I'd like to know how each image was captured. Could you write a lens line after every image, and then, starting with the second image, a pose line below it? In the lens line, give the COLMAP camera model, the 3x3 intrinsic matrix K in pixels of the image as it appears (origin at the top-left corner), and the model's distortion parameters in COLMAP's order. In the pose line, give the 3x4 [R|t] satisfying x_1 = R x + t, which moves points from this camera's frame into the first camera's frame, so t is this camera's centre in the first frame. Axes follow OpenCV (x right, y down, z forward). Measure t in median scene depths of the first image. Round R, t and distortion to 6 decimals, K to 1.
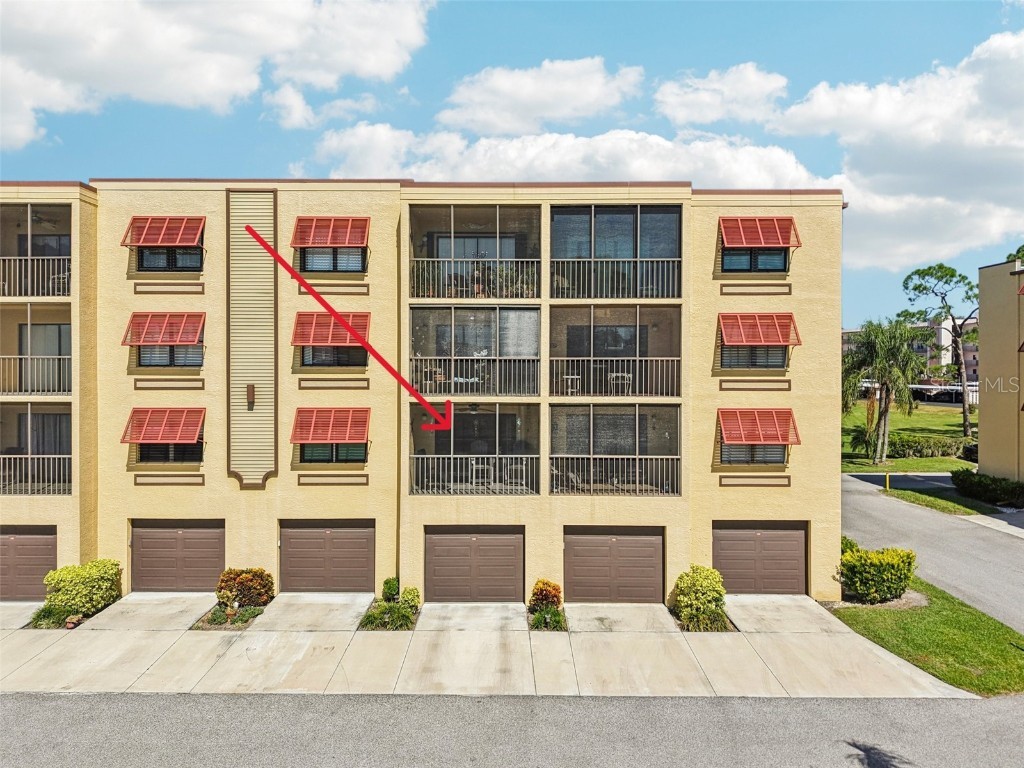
lens RADIAL K [[714.8, 0, 509.5], [0, 714.8, 377.6], [0, 0, 1]] dist [0.028466, -0.025925]
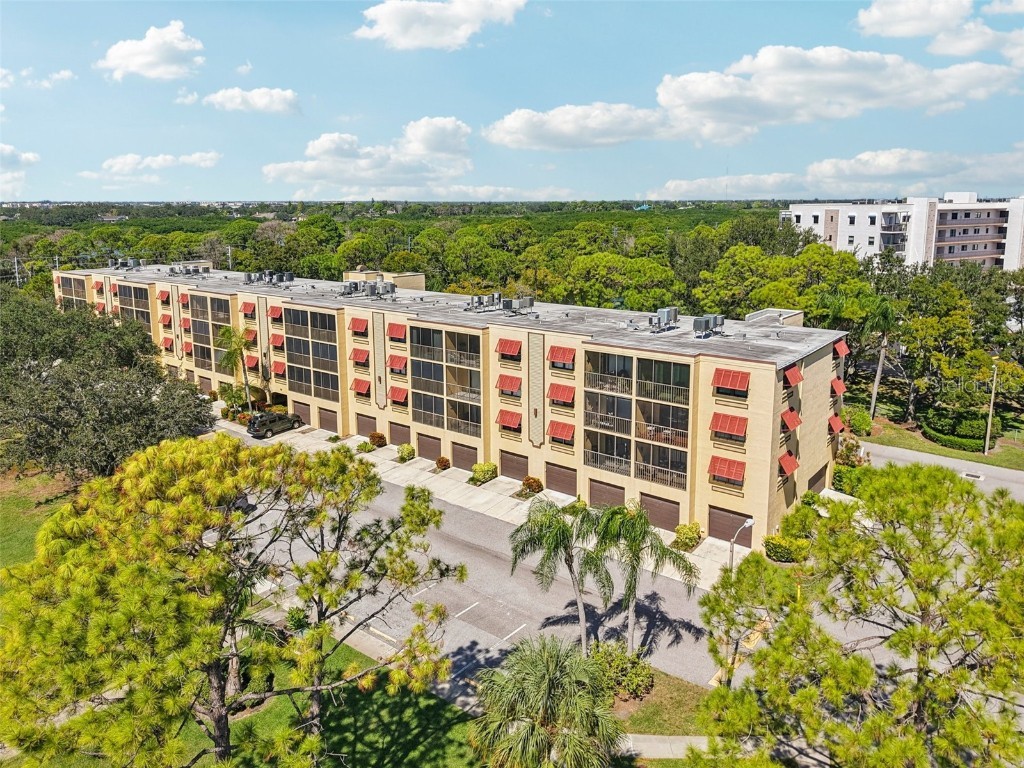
lens RADIAL K [[714.8, 0, 521.0], [0, 714.8, 349.4], [0, 0, 1]] dist [0.028466, -0.025925]
pose [[0.790921, 0.115635, -0.600893, 1.117906], [-0.000734, 0.982161, 0.188040, -0.686695], [0.611918, -0.148284, 0.776896, -0.986079]]
